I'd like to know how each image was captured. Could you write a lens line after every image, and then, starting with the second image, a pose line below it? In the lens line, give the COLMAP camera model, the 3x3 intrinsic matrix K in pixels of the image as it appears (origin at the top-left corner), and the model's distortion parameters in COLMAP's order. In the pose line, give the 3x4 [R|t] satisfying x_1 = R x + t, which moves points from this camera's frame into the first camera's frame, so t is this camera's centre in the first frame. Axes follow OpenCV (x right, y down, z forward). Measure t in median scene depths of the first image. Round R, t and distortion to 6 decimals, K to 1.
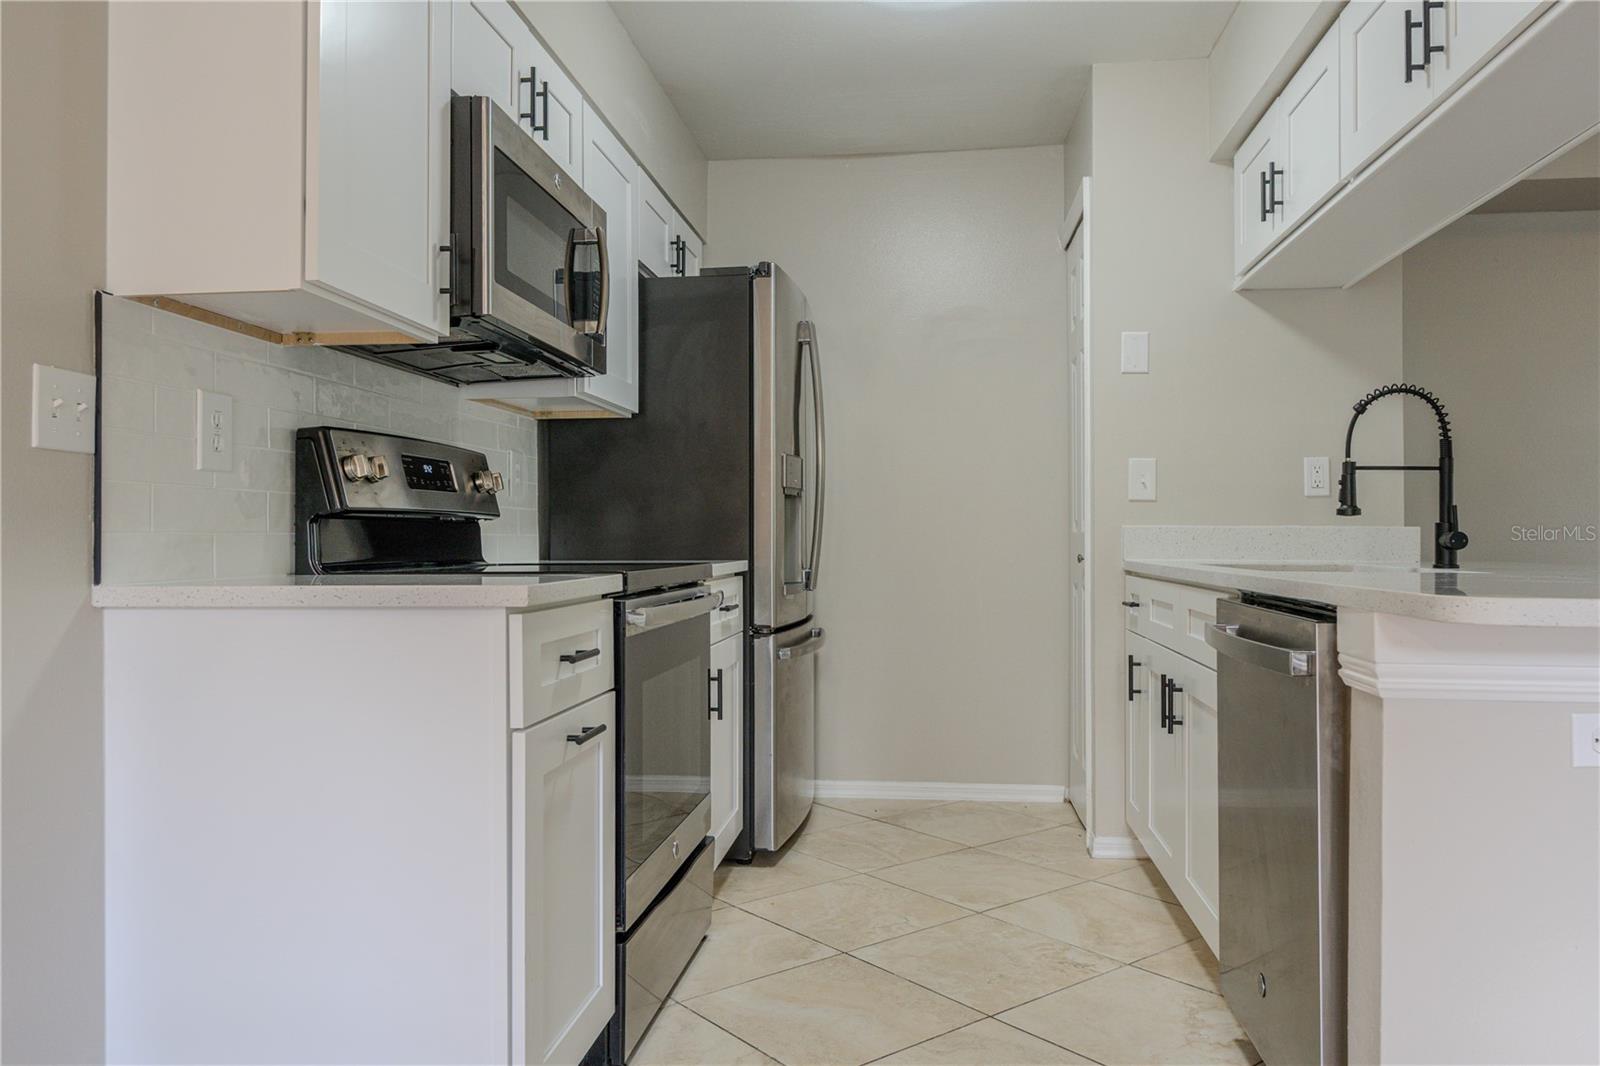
lens RADIAL K [[1170.0, 0, 811.7], [0, 1170.0, 531.5], [0, 0, 1]] dist [-0.002454, -0.004629]
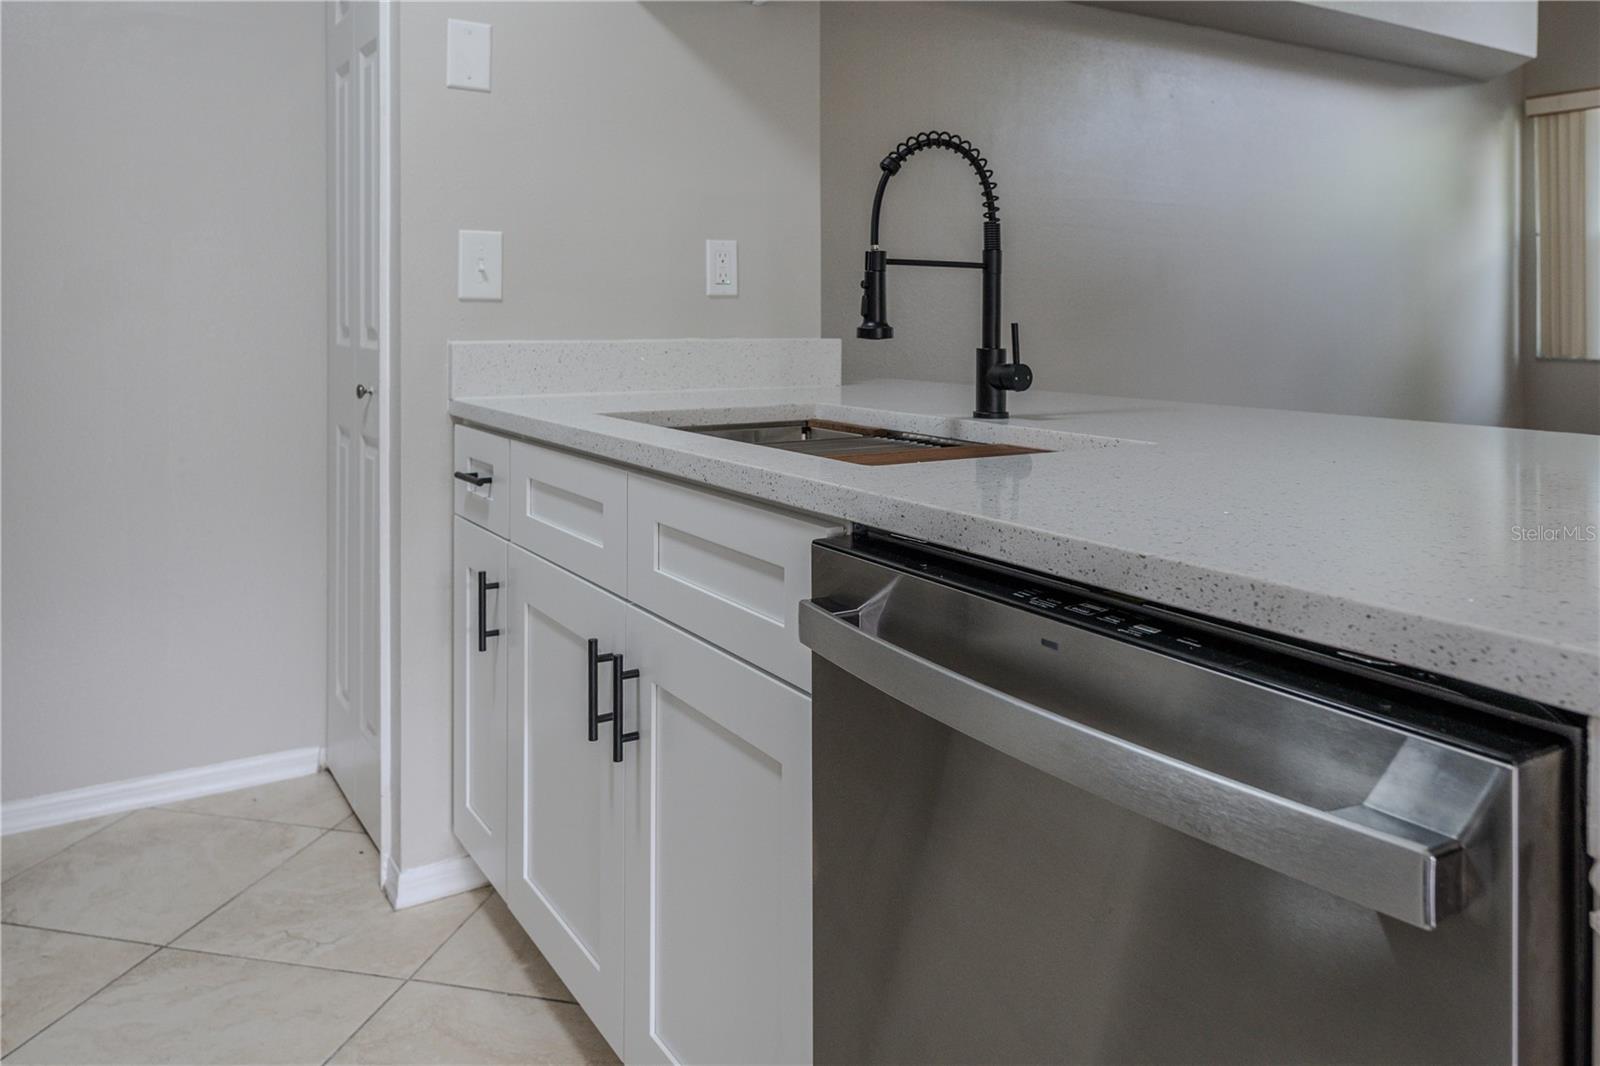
lens RADIAL K [[1170.0, 0, 800.7], [0, 1170.0, 305.8], [0, 0, 1]] dist [-0.002454, -0.004629]
pose [[0.786948, 0.005473, 0.616995, 0.041606], [-0.003750, 0.999985, -0.004087, -0.024419], [-0.617007, 0.000902, 0.786957, 0.466979]]
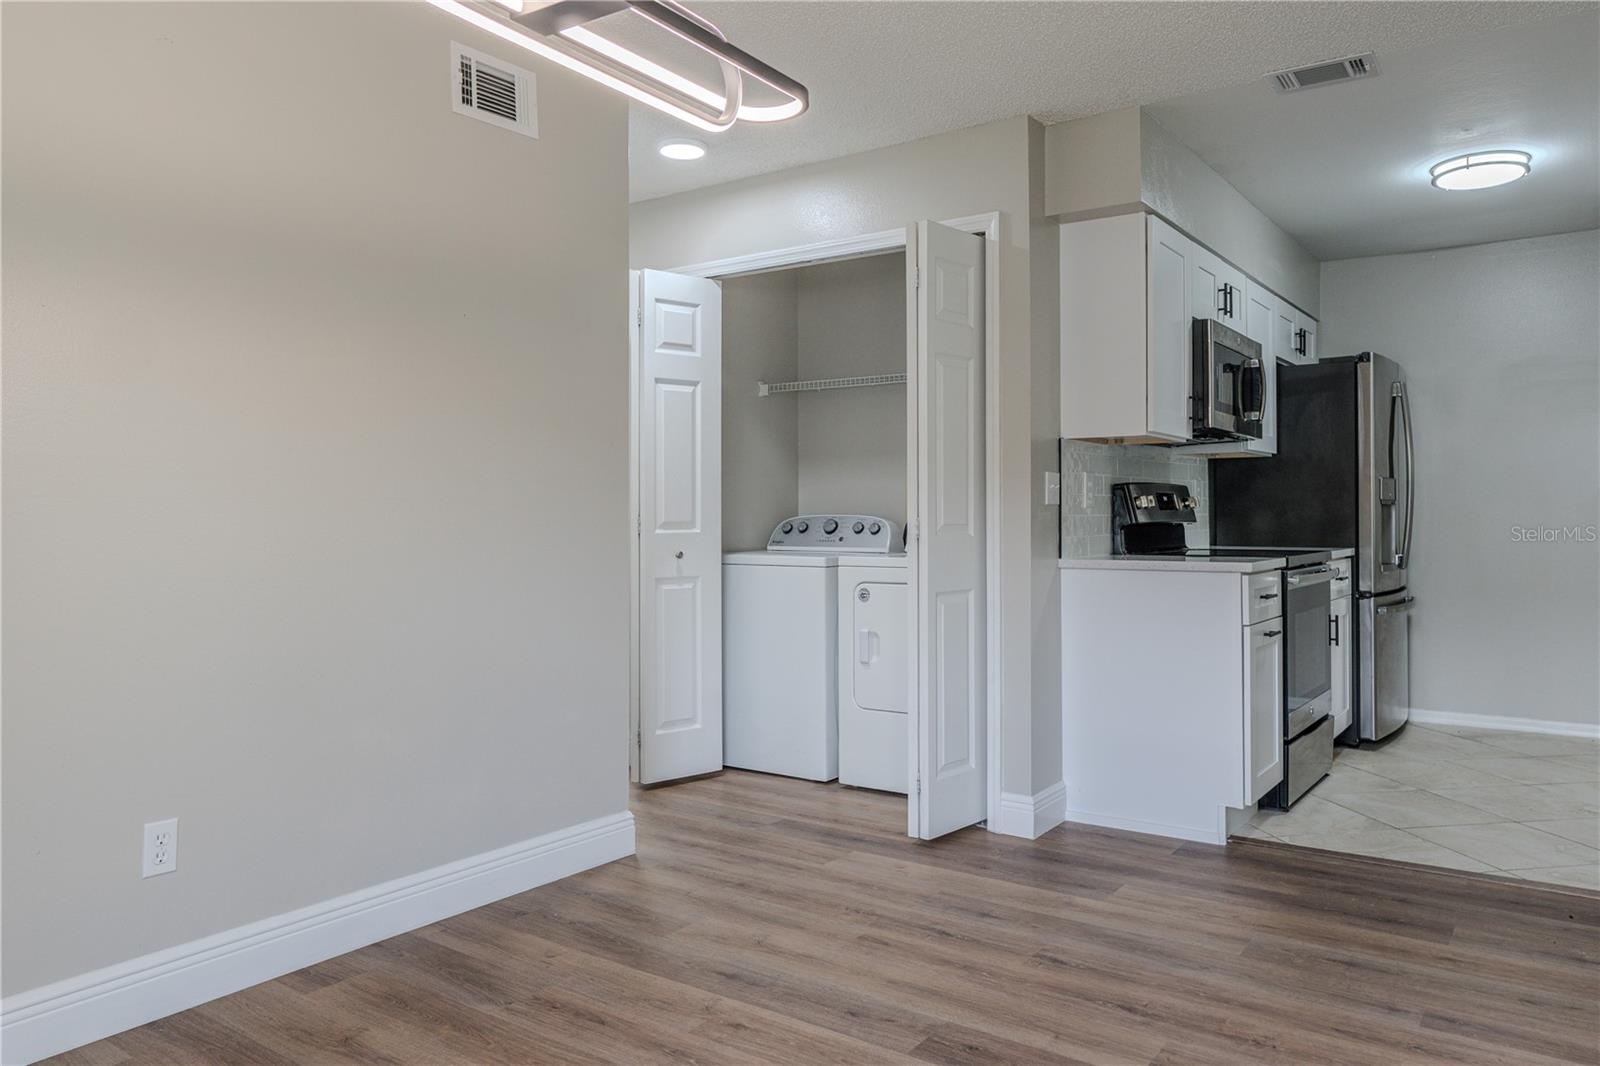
lens RADIAL K [[1170.0, 0, 782.7], [0, 1170.0, 507.7], [0, 0, 1]] dist [-0.002454, -0.004629]
pose [[0.875788, -0.004874, -0.482671, 0.030267], [0.004868, 0.999987, -0.001264, -0.032080], [0.482671, -0.001242, 0.875801, -0.741731]]
